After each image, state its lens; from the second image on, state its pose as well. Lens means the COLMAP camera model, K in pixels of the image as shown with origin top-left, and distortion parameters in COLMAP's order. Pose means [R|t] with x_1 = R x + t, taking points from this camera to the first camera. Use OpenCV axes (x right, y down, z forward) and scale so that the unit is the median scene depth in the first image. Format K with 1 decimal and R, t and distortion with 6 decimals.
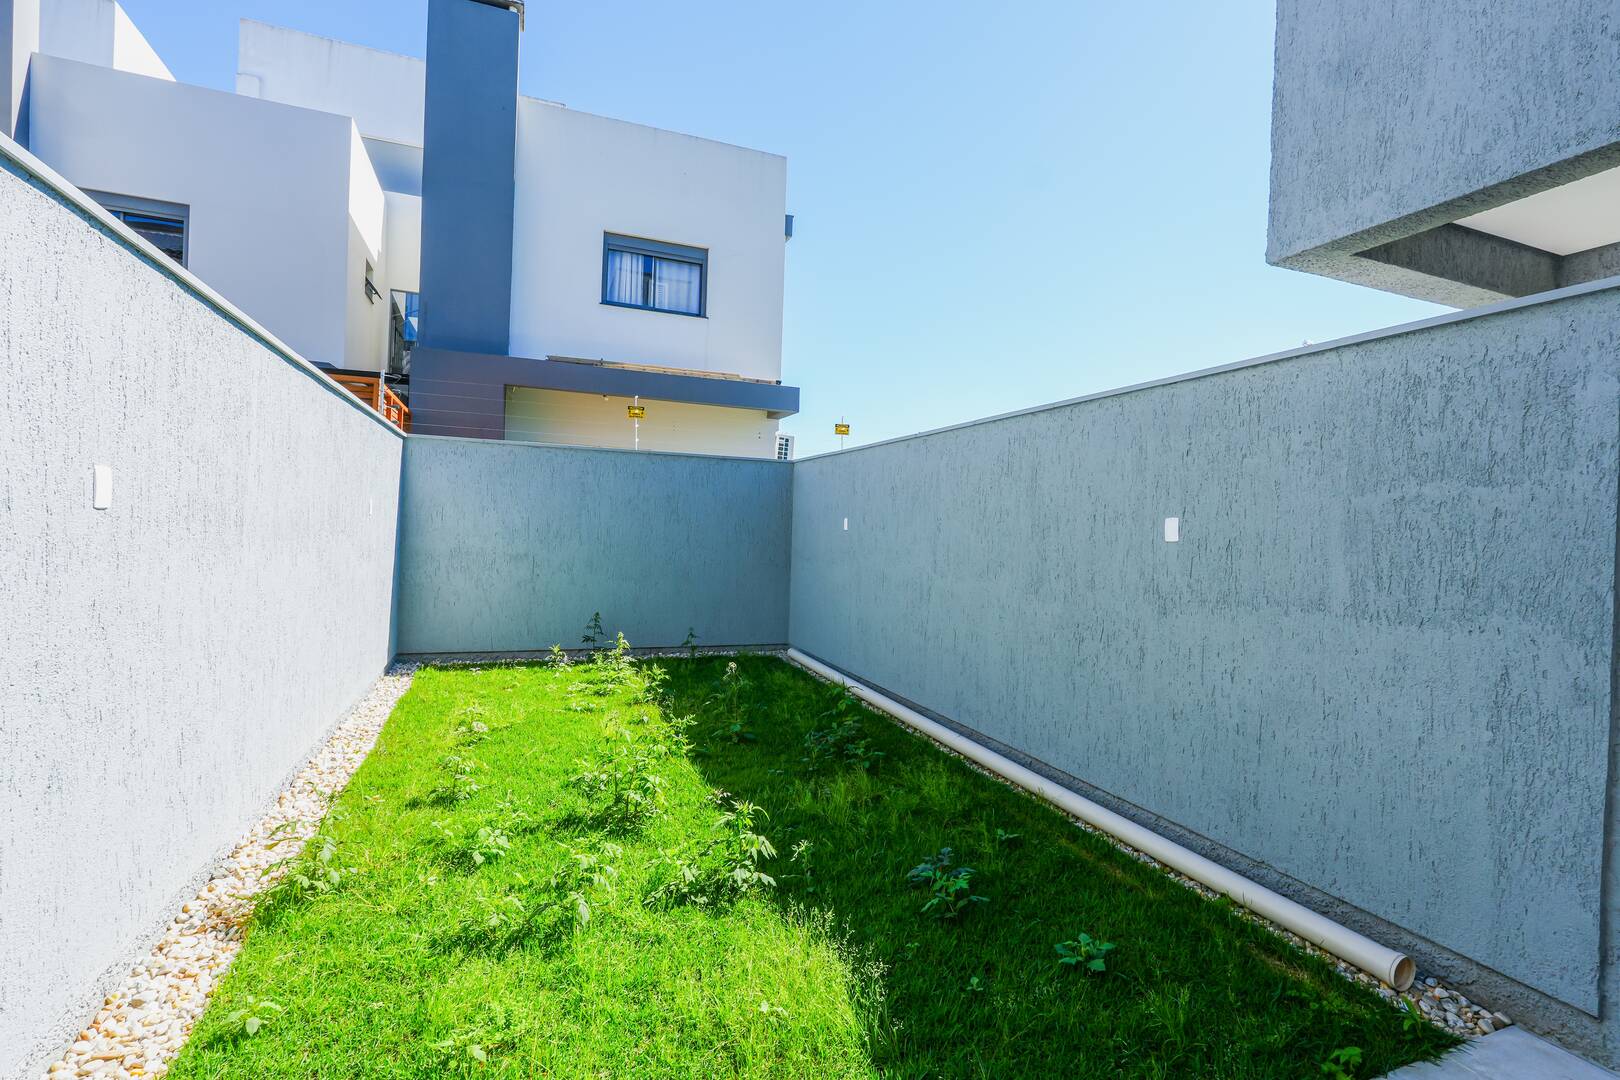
lens RADIAL K [[753.6, 0, 821.3], [0, 753.6, 528.9], [0, 0, 1]] dist [-0.021109, 0.010052]
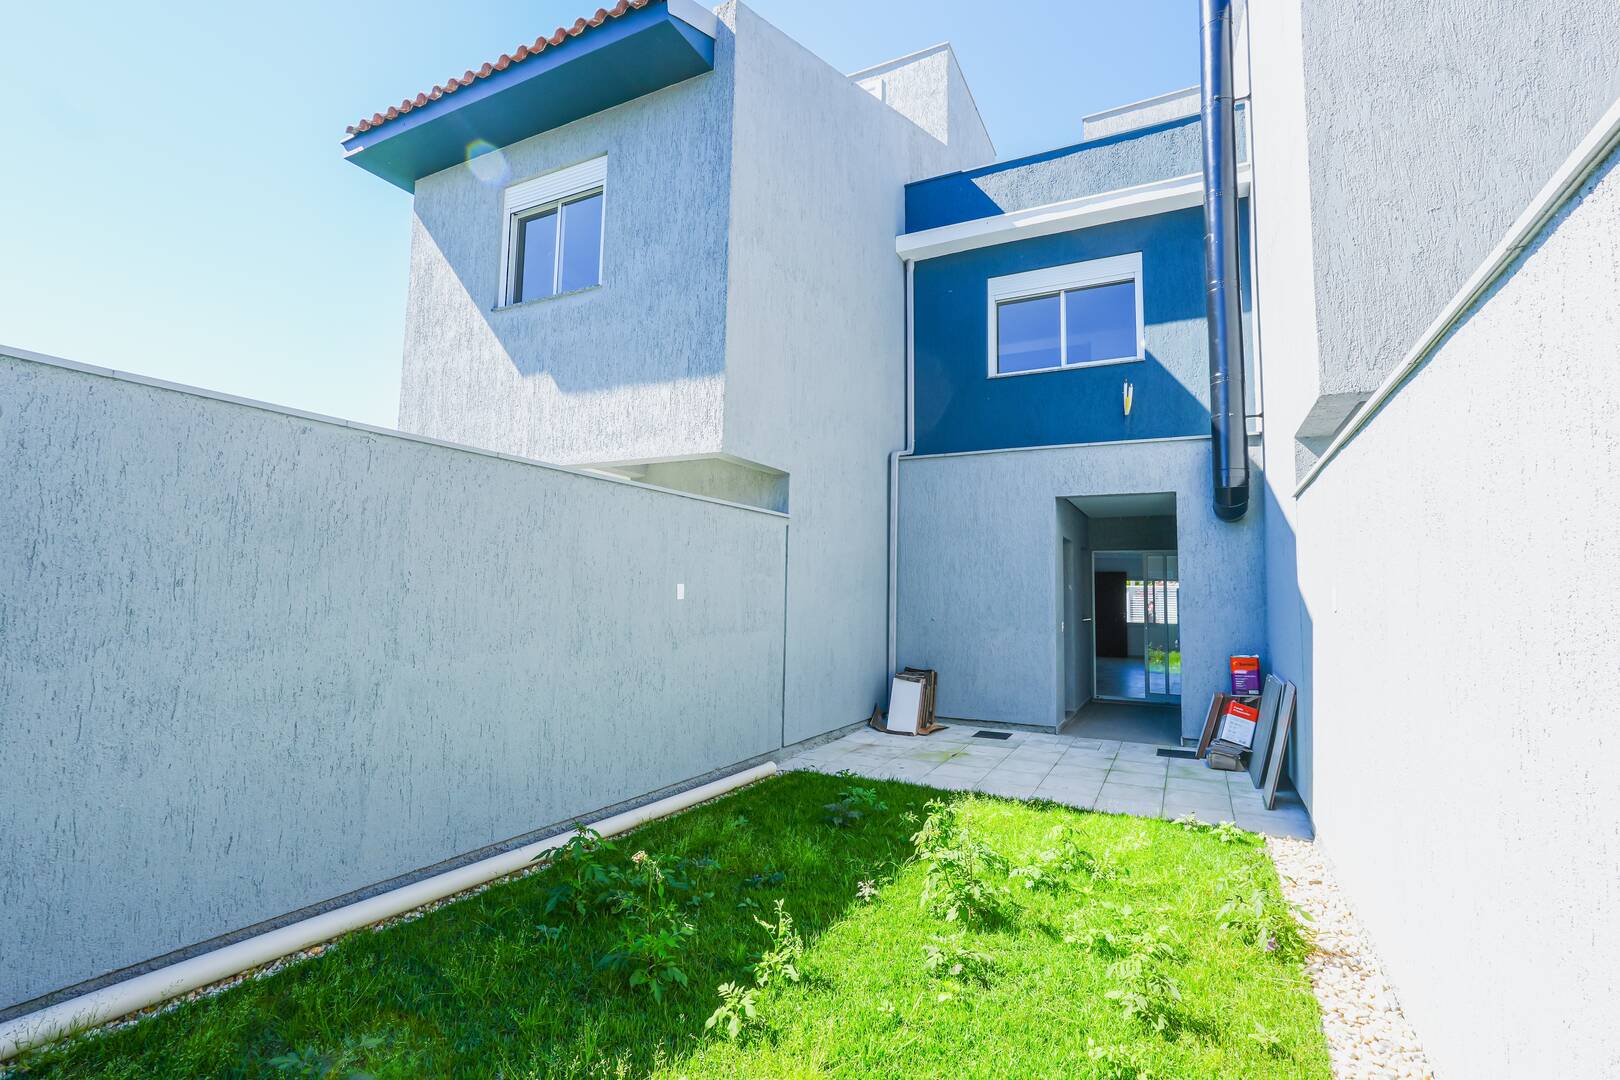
lens RADIAL K [[753.6, 0, 819.9], [0, 753.6, 541.1], [0, 0, 1]] dist [-0.021109, 0.010052]
pose [[-0.657235, 0.035501, 0.752849, -0.804660], [-0.018195, 0.997852, -0.062939, -0.009497], [-0.753466, -0.055064, -0.655177, 1.637307]]
